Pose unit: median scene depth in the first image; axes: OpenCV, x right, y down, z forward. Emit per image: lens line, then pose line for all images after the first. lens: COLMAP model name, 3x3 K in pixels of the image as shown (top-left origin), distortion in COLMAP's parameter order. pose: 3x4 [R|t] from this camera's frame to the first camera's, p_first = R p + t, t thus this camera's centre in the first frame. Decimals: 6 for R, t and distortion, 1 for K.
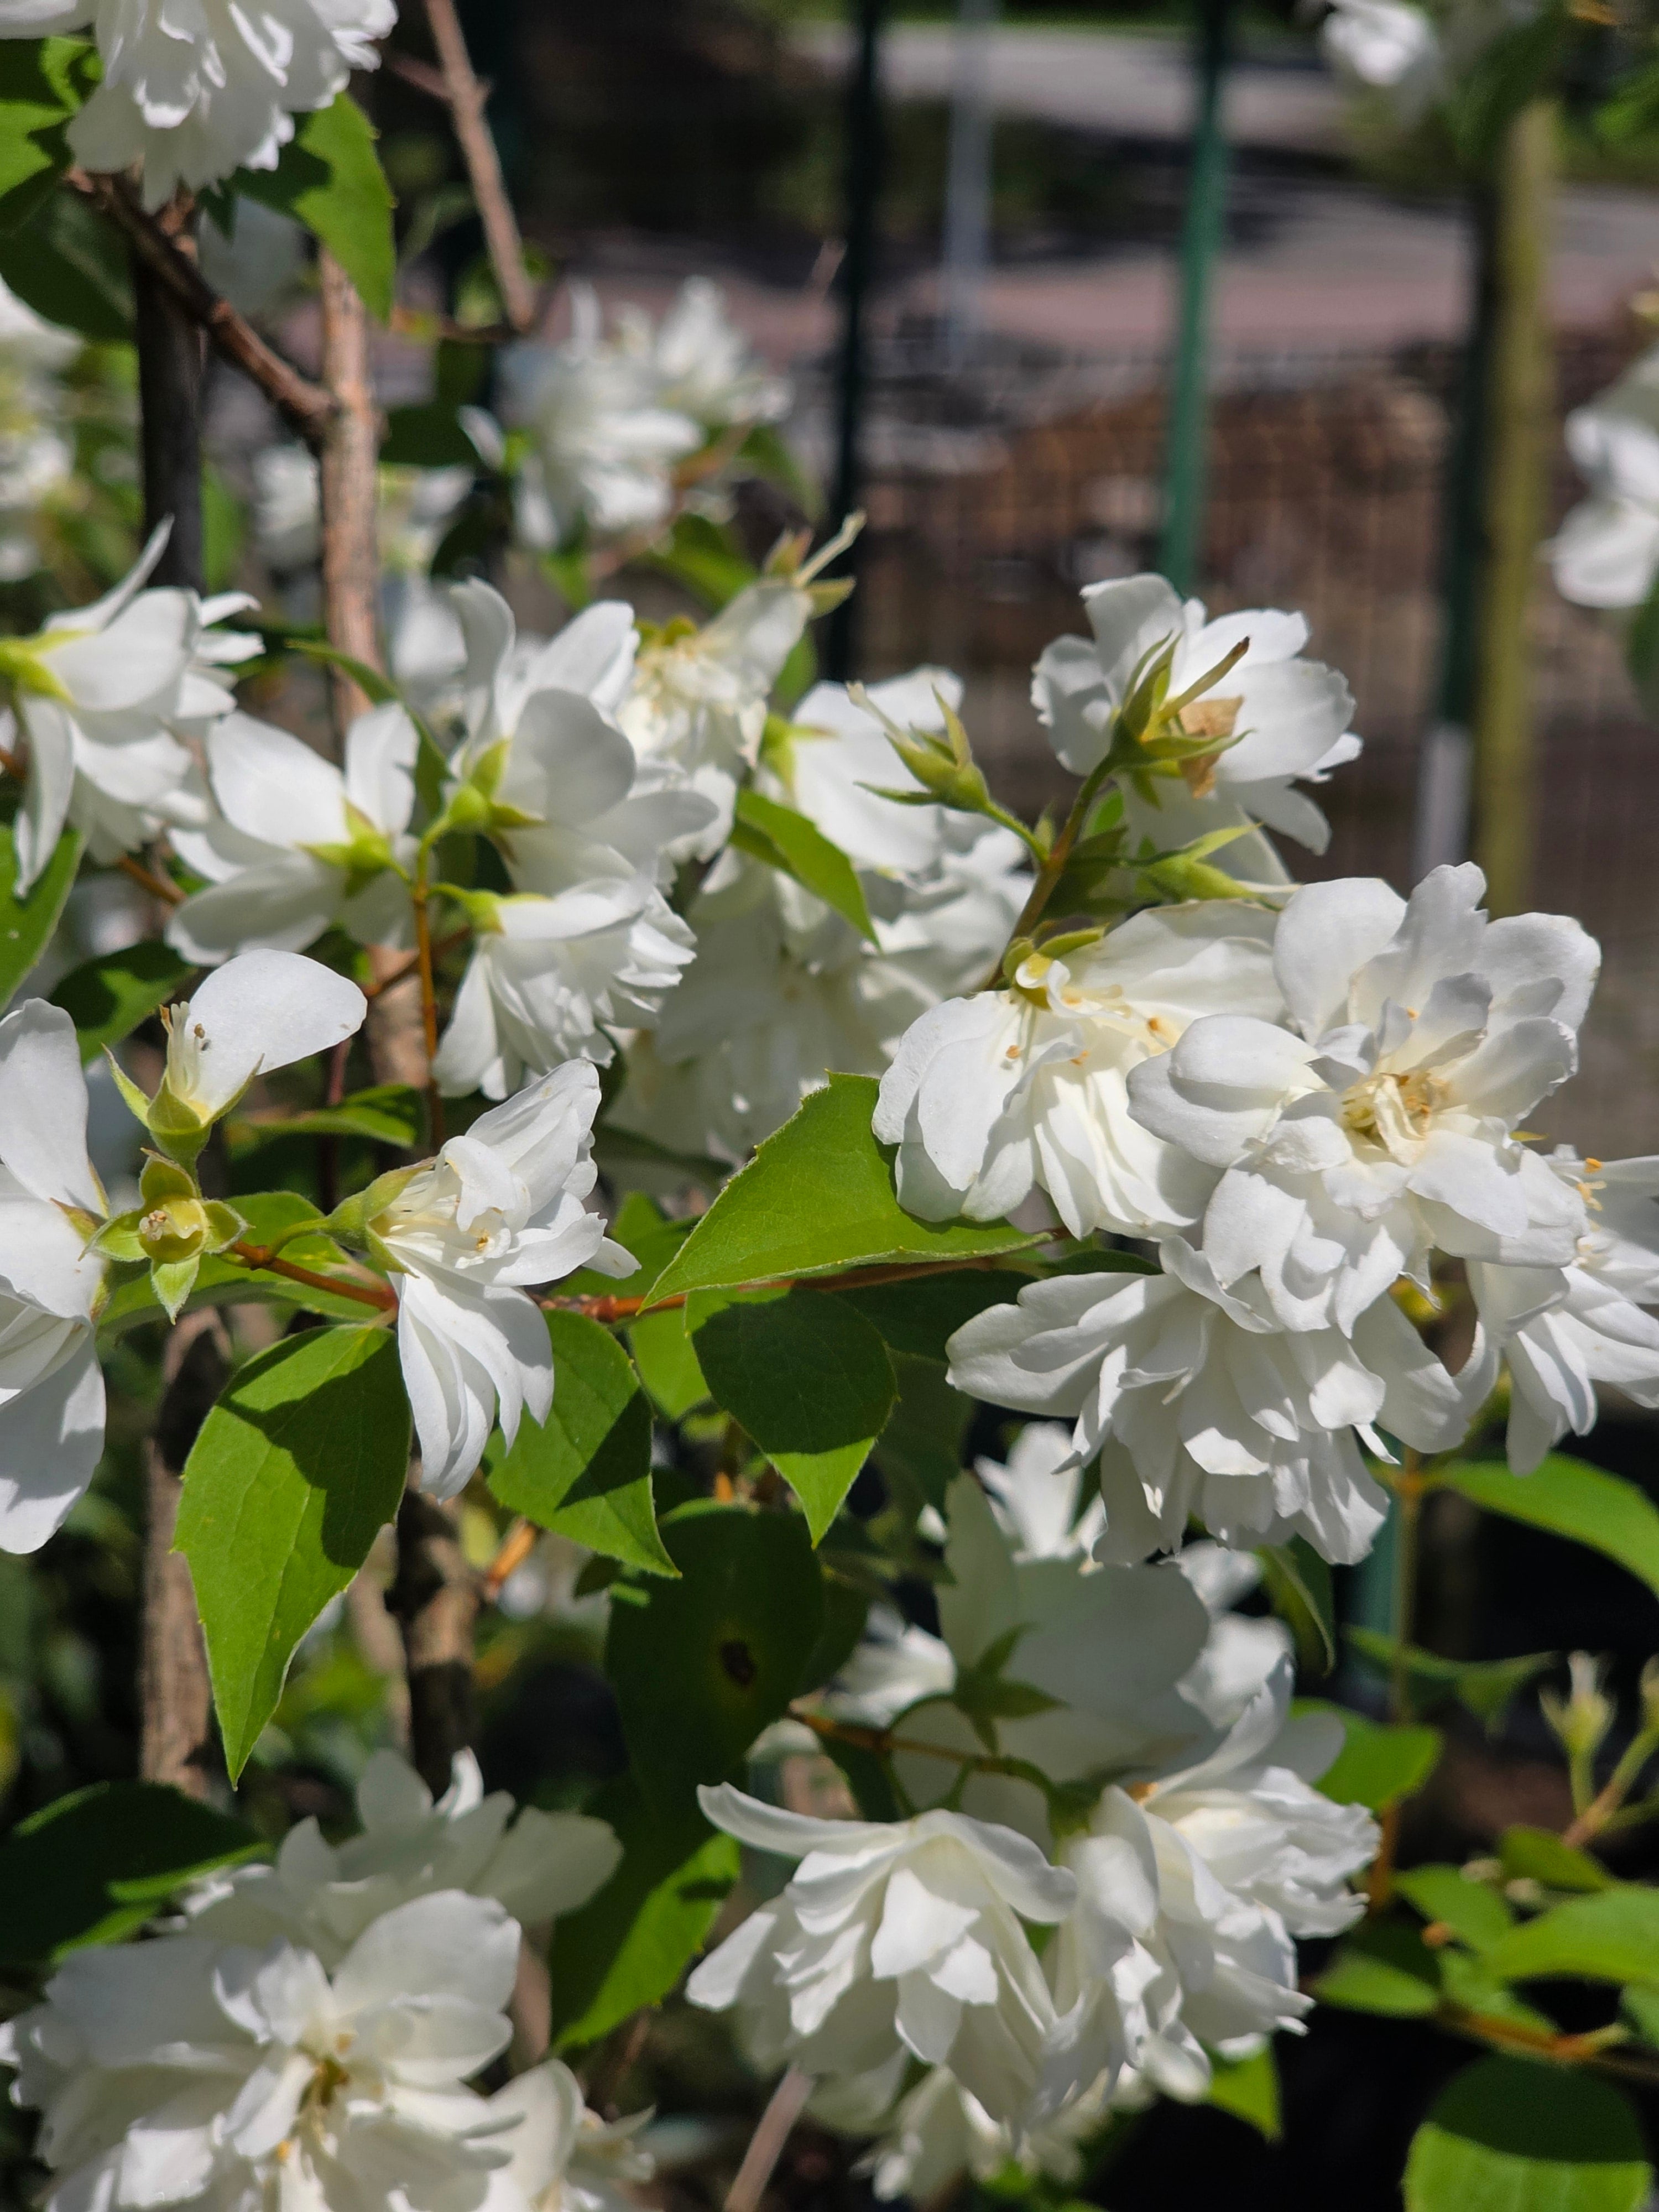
lens RADIAL K [[4445.0, 0, 835.0], [0, 4445.0, 1104.0], [0, 0, 1]] dist [-0.138188, 0.000000]
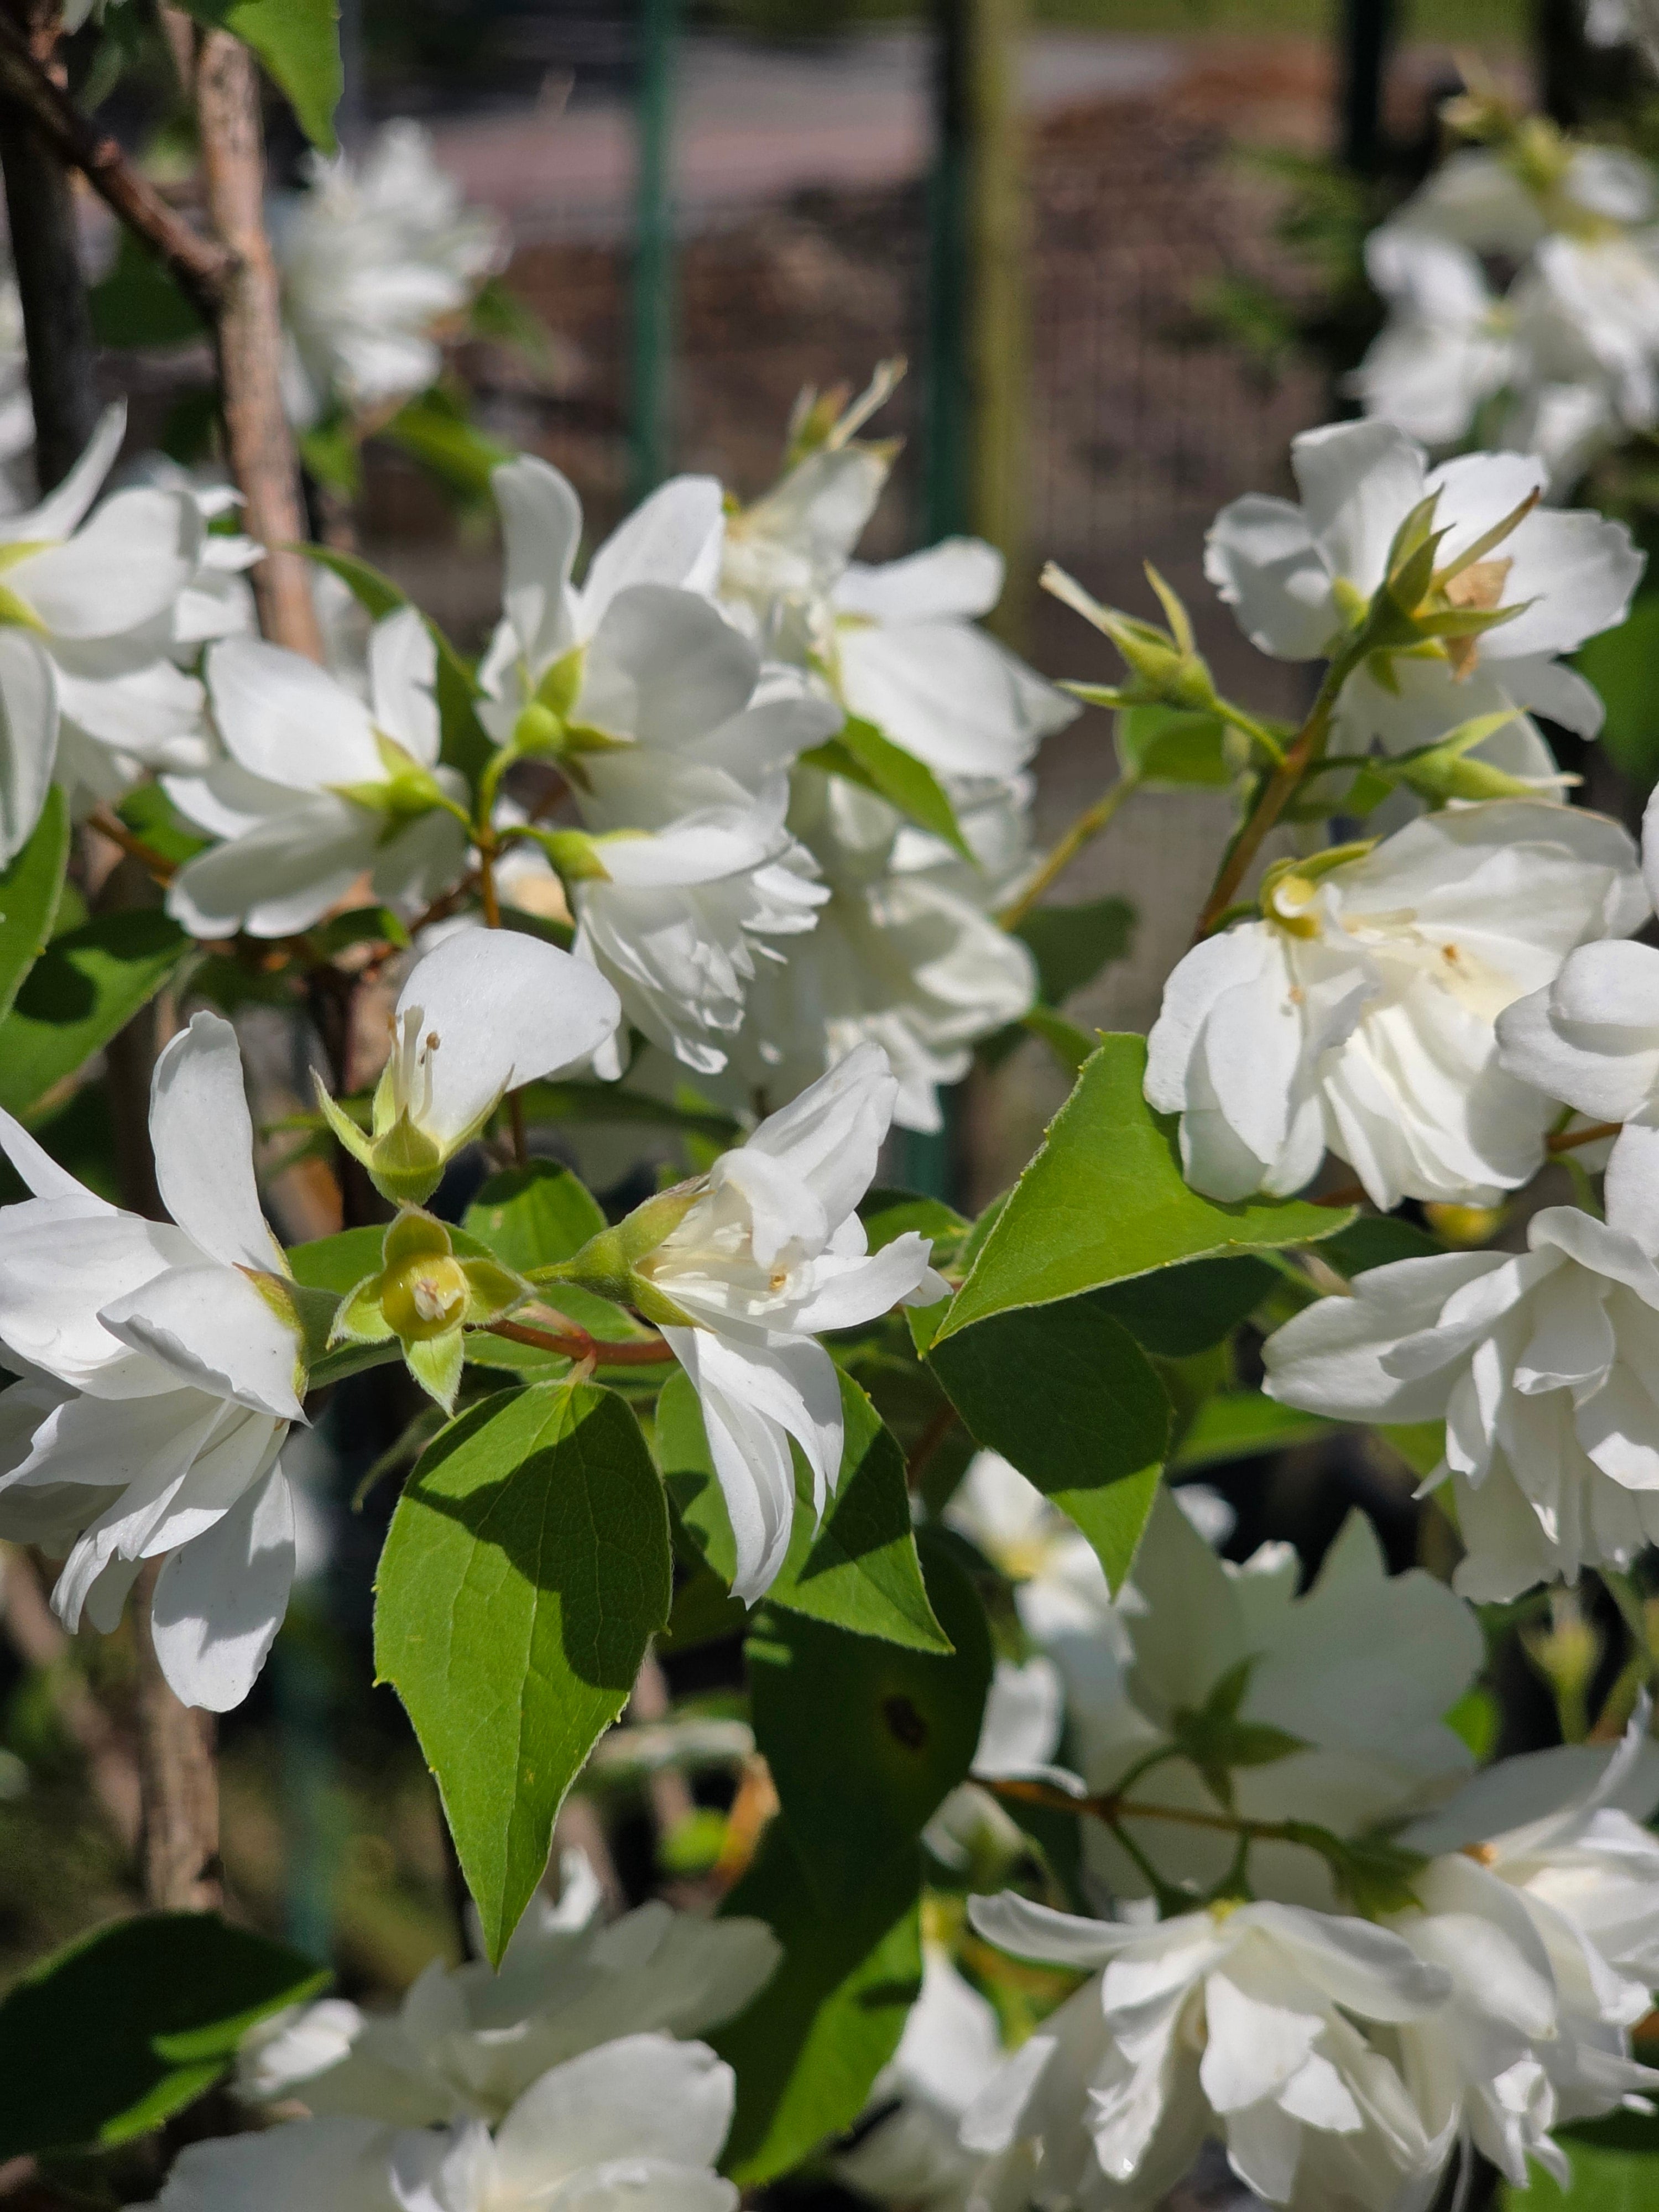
lens RADIAL K [[4445.0, 0, 847.0], [0, 4445.0, 1103.1], [0, 0, 1]] dist [-0.138188, 0.000000]
pose [[0.988562, -0.063484, 0.136800, -0.151516], [0.059112, 0.997610, 0.035788, -0.025040], [-0.138745, -0.027292, 0.989952, 0.174457]]
